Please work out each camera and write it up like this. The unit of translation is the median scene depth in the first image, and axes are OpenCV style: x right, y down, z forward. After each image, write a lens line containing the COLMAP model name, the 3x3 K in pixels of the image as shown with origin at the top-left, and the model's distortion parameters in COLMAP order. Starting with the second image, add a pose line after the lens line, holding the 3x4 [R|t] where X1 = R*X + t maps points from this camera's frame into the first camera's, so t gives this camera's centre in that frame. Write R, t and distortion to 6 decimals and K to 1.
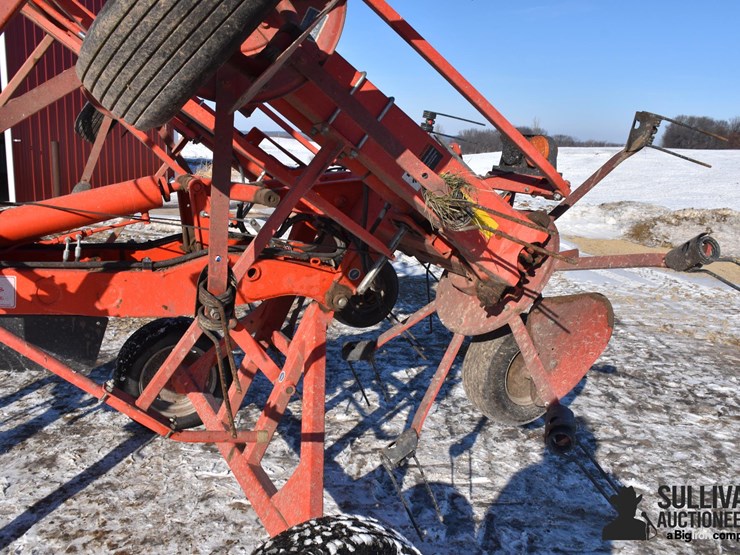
lens RADIAL K [[658.6, 0, 371.3], [0, 658.6, 281.7], [0, 0, 1]] dist [-0.148928, 0.108086]
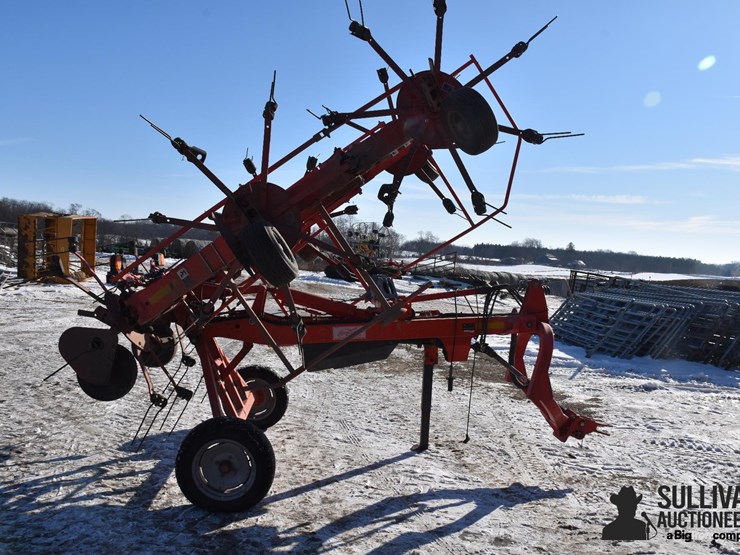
lens RADIAL K [[658.6, 0, 371.3], [0, 658.6, 281.7], [0, 0, 1]] dist [-0.148928, 0.108086]
pose [[-0.919616, -0.109733, 0.377180, -1.188988], [-0.006201, 0.964126, 0.265374, -0.624843], [-0.392769, 0.241703, -0.887306, 2.312274]]
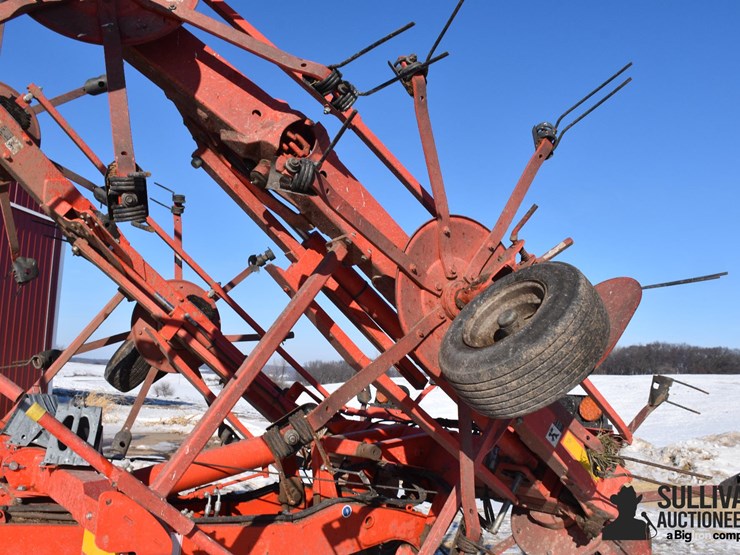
lens RADIAL K [[653.1, 0, 359.2], [0, 653.1, 281.4], [0, 0, 1]] dist [-0.140694, 0.099264]
pose [[0.976524, 0.032935, 0.212875, -0.346216], [0.042263, 0.939741, -0.339266, -0.020740], [-0.211221, 0.340298, 0.916288, -0.104285]]
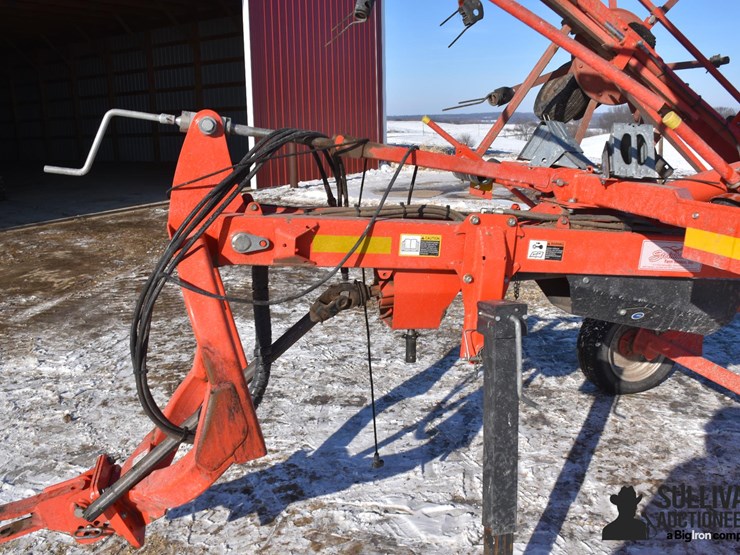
lens RADIAL K [[658.6, 0, 371.3], [0, 658.6, 281.7], [0, 0, 1]] dist [-0.148928, 0.108086]
pose [[0.976934, 0.003815, -0.213509, -0.605771], [0.001482, 0.999695, 0.024643, 0.020666], [0.213538, -0.024392, 0.976630, -0.158429]]
